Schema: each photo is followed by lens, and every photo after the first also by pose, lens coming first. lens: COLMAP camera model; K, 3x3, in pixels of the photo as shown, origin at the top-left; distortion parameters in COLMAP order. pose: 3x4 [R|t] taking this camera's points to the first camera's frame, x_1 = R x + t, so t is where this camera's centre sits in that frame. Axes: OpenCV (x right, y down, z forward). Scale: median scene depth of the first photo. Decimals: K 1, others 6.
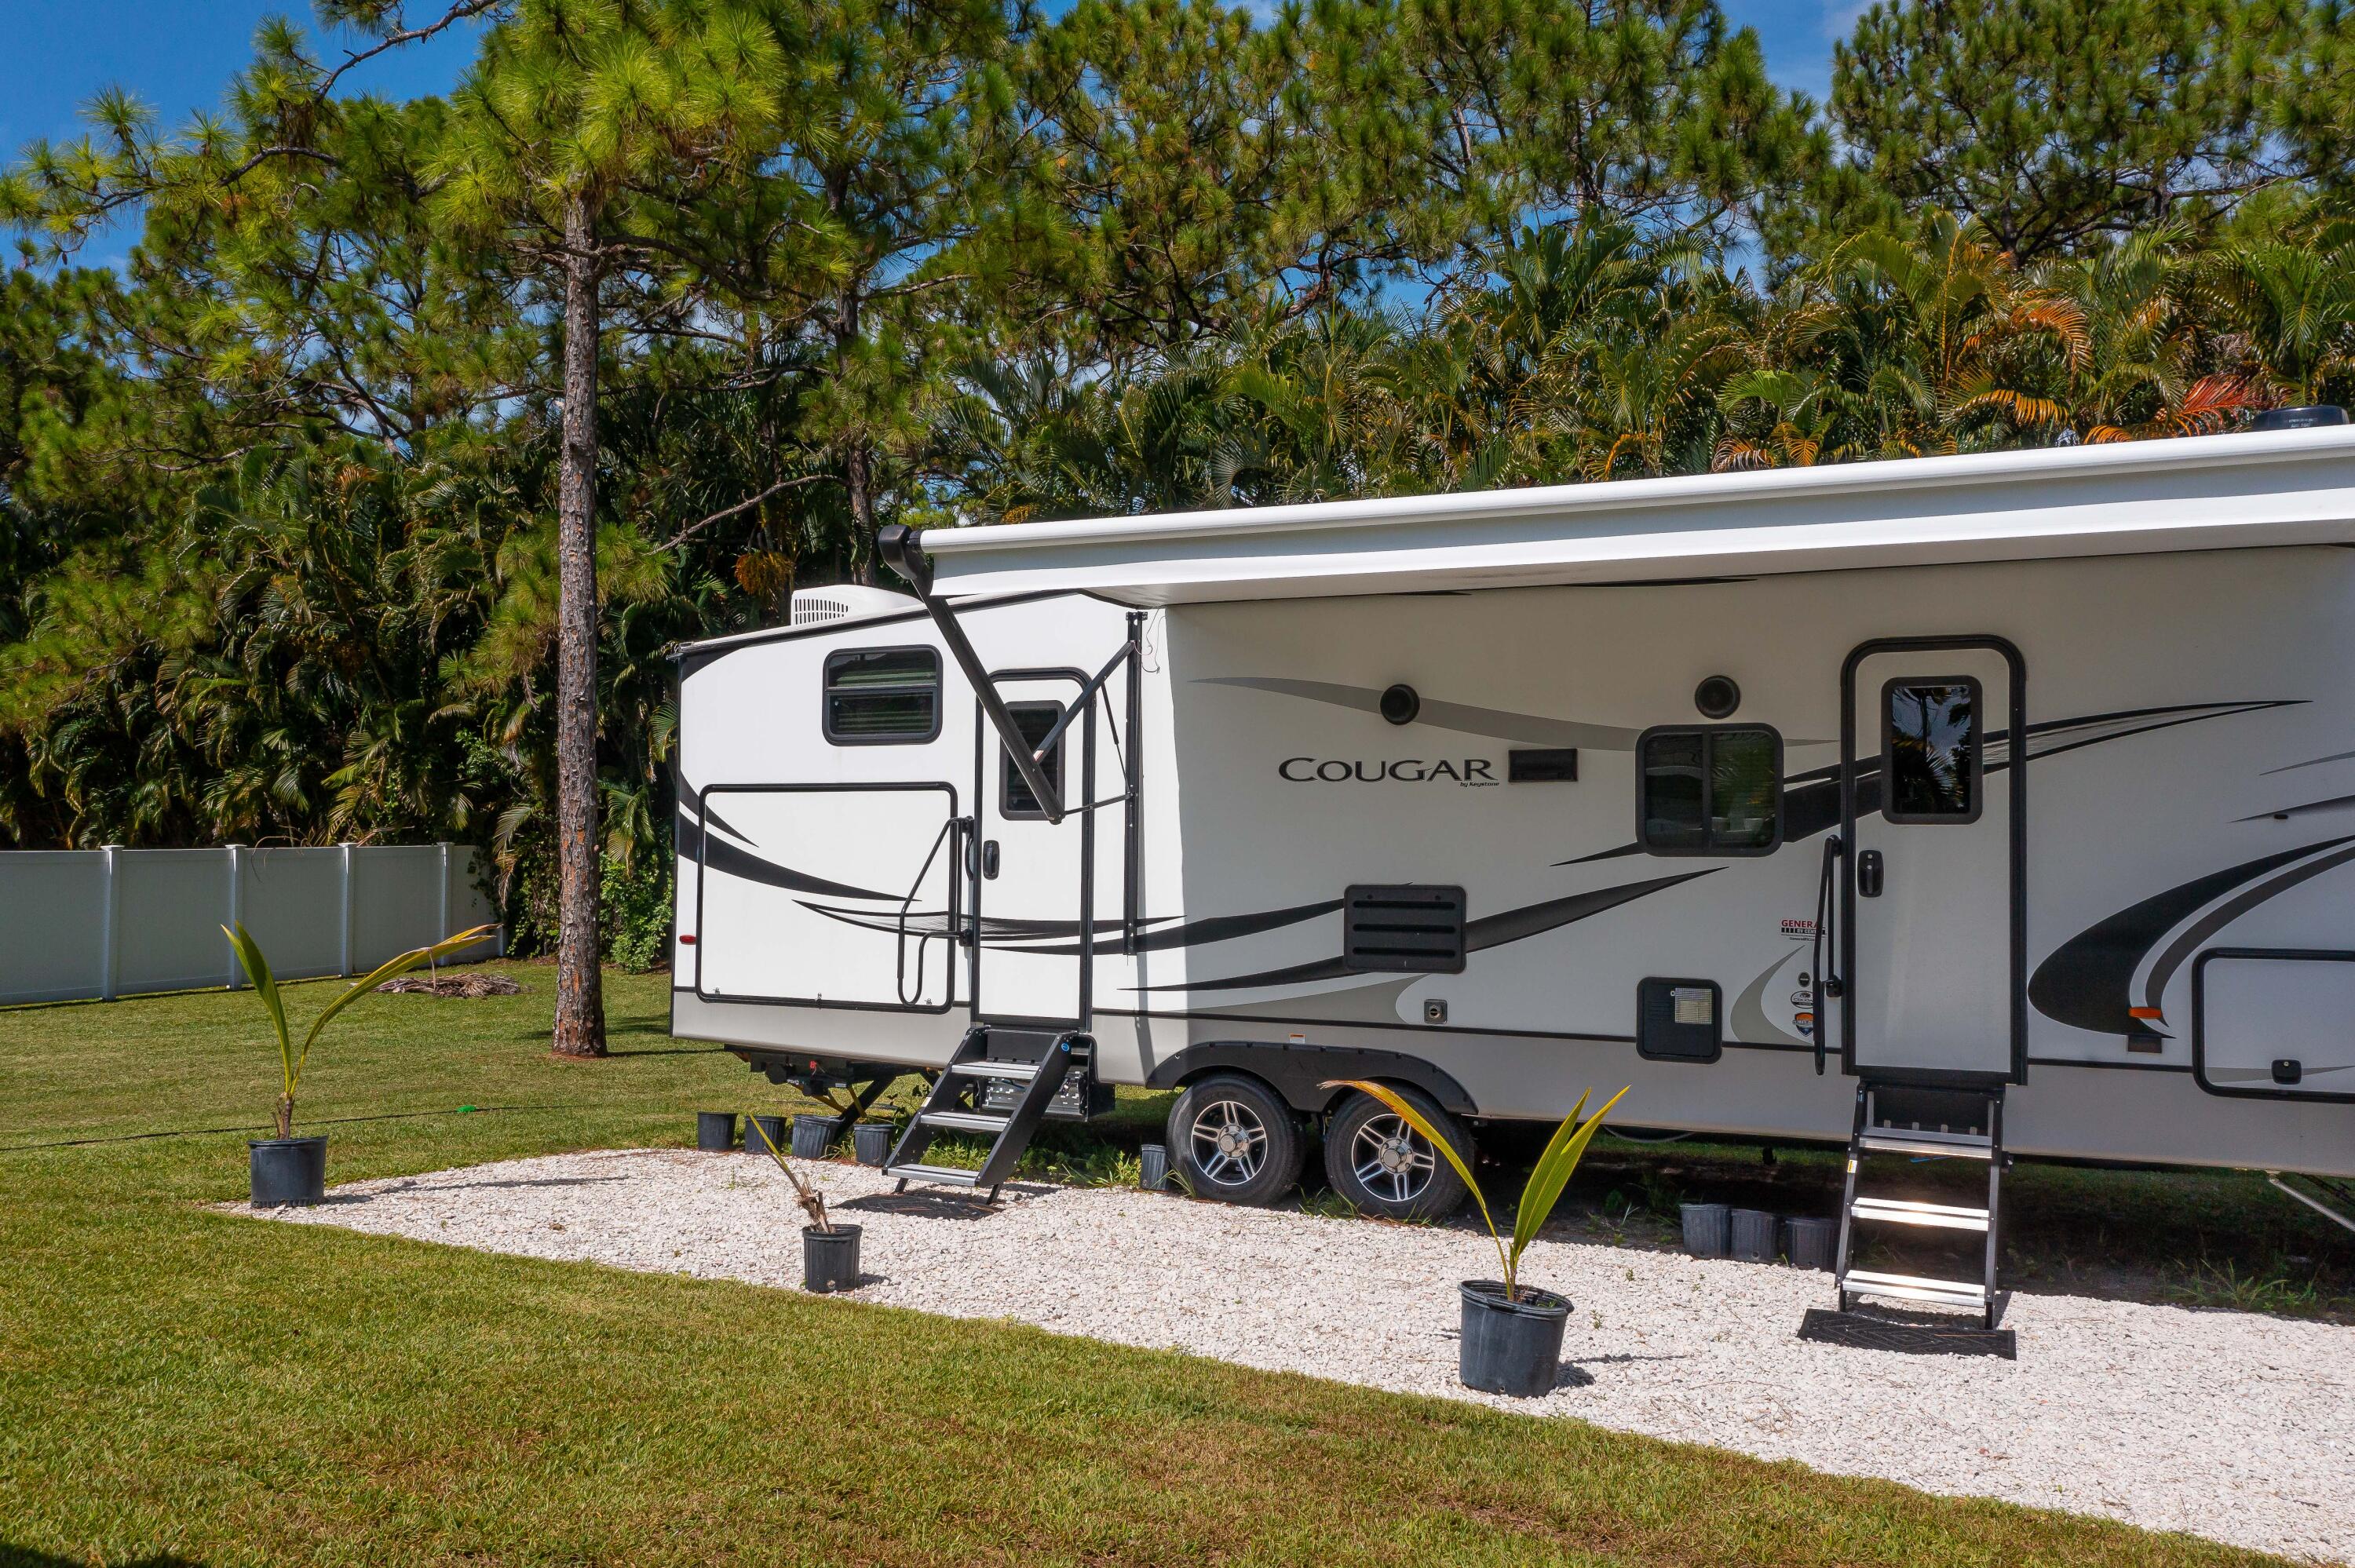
lens RADIAL K [[1867.3, 0, 1179.5], [0, 1867.3, 789.0], [0, 0, 1]] dist [0.002189, -0.000648]
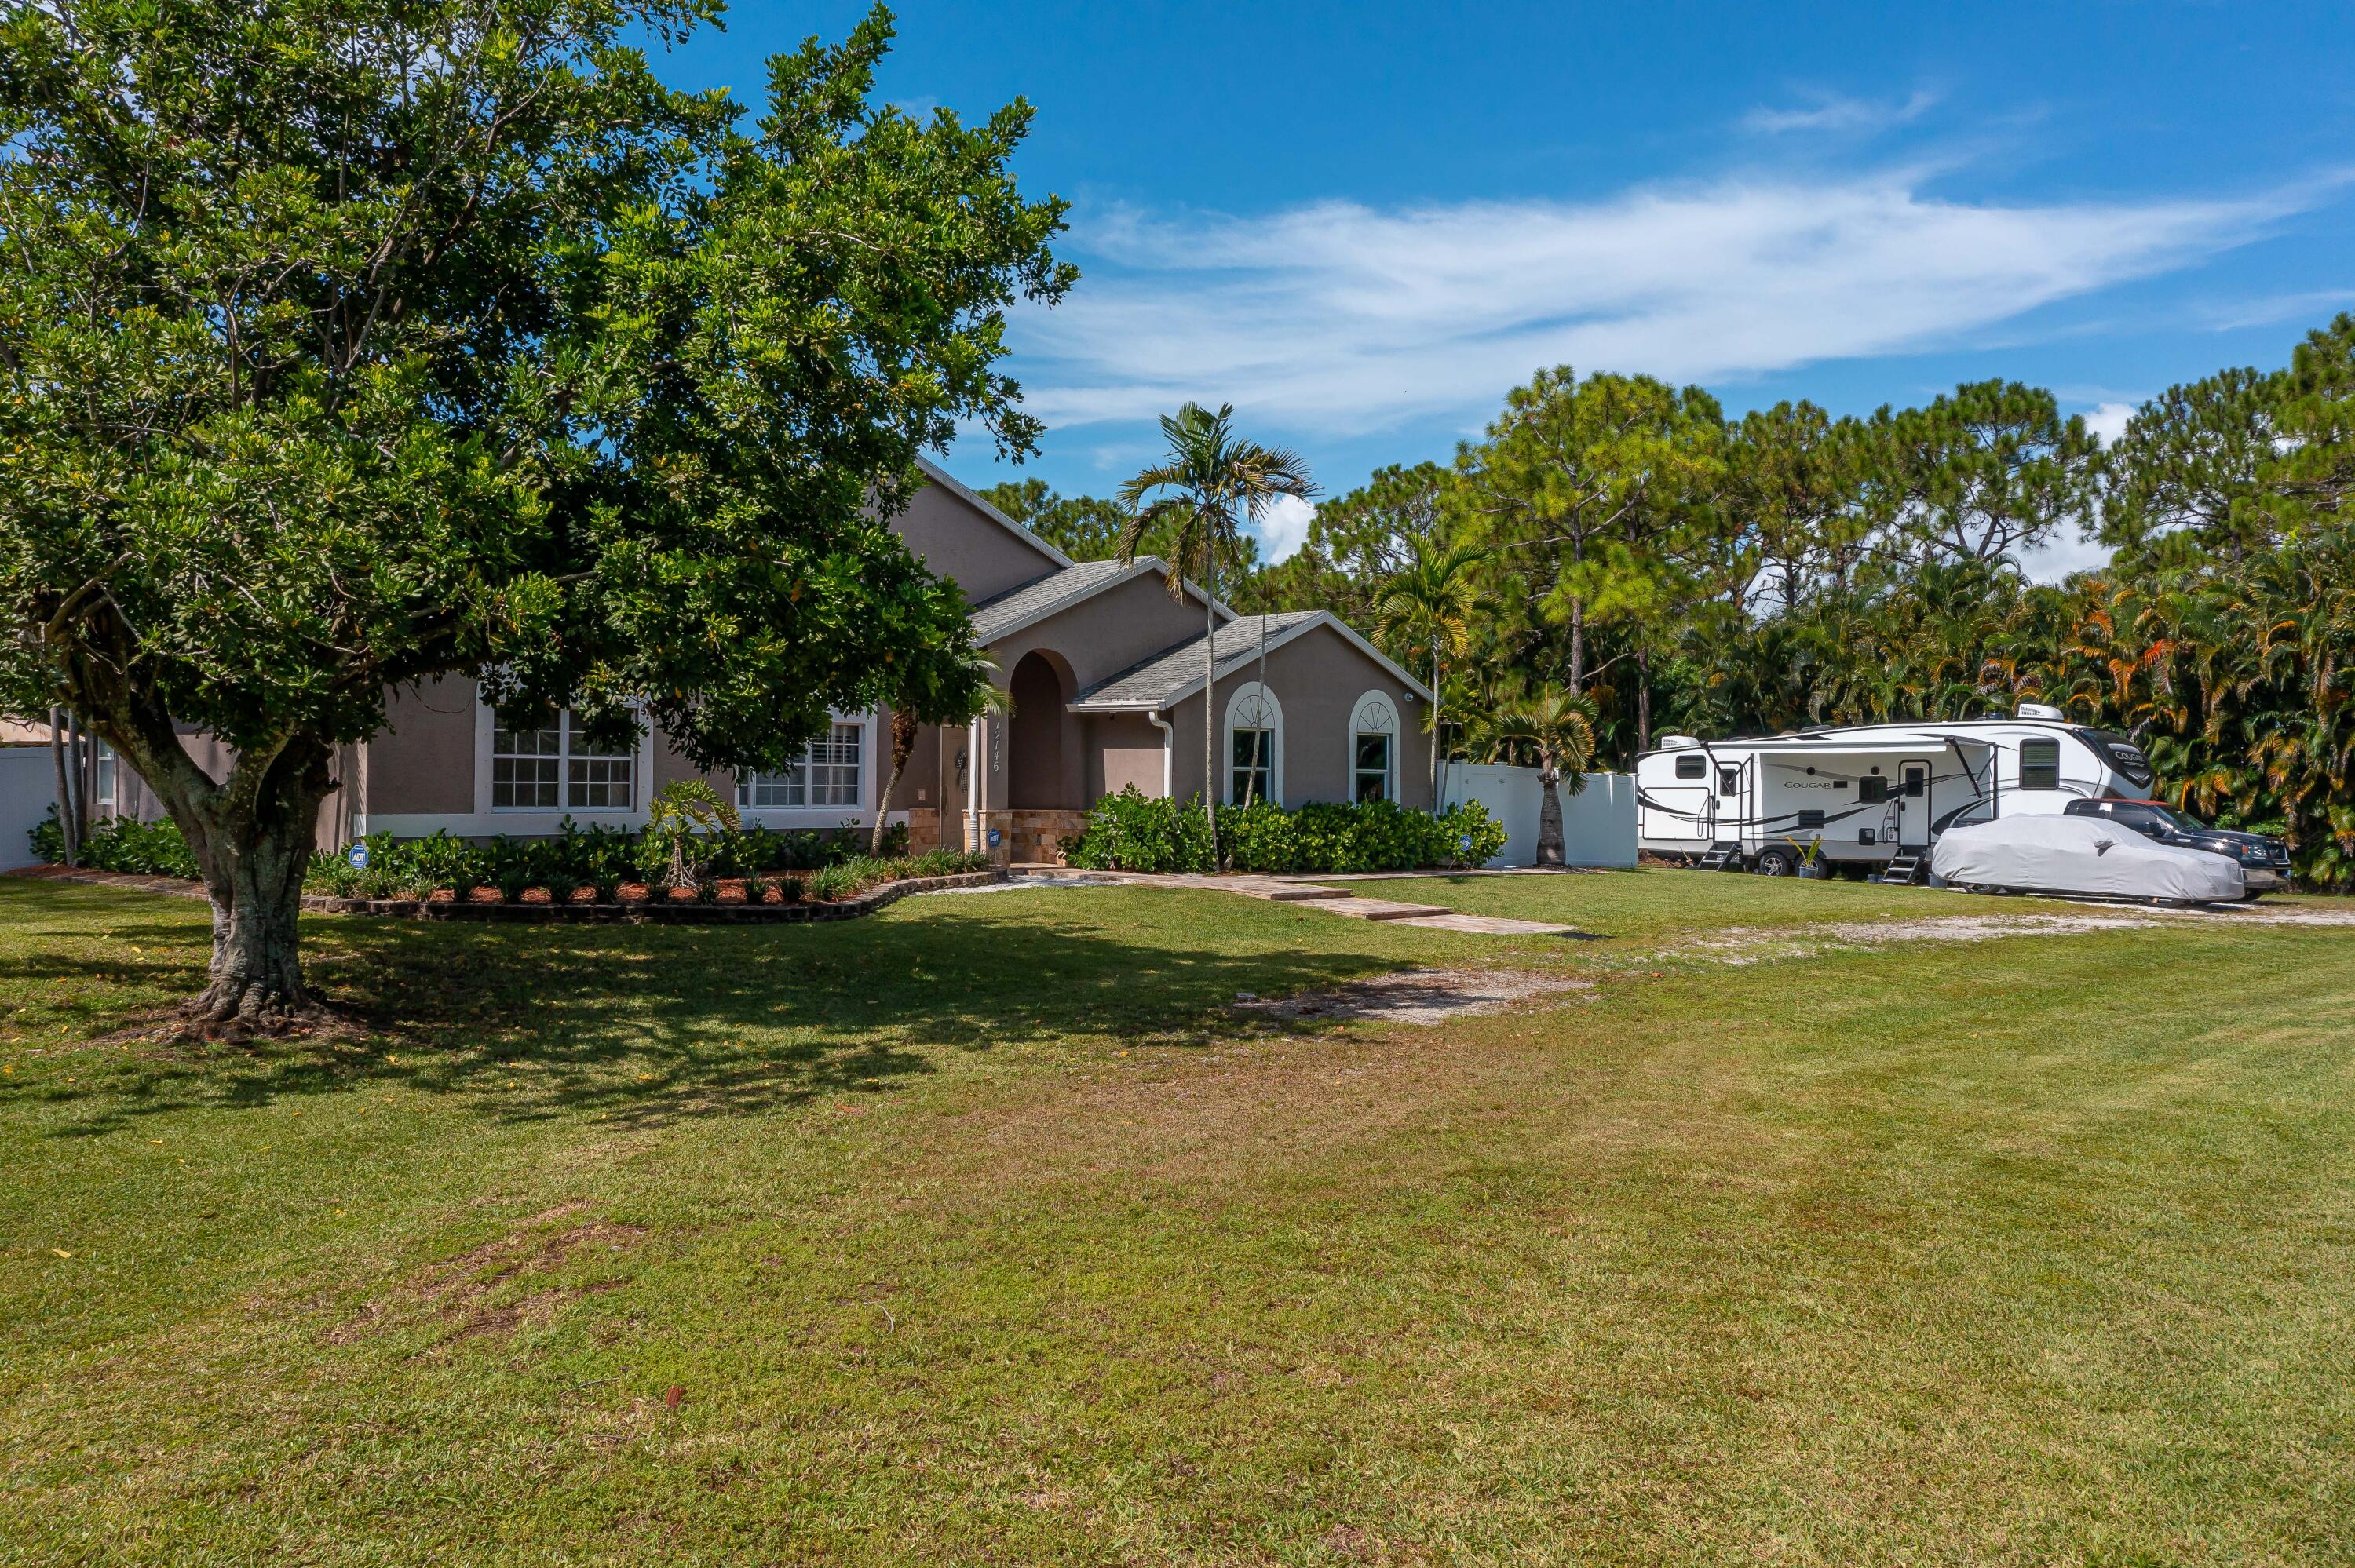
lens RADIAL K [[1867.3, 0, 1183.1], [0, 1867.3, 800.8], [0, 0, 1]] dist [0.002189, -0.000648]
pose [[0.941650, 0.005641, -0.336546, 0.198304], [-0.002012, 0.999936, 0.011132, -0.018999], [0.336587, -0.009805, 0.941601, -3.667431]]
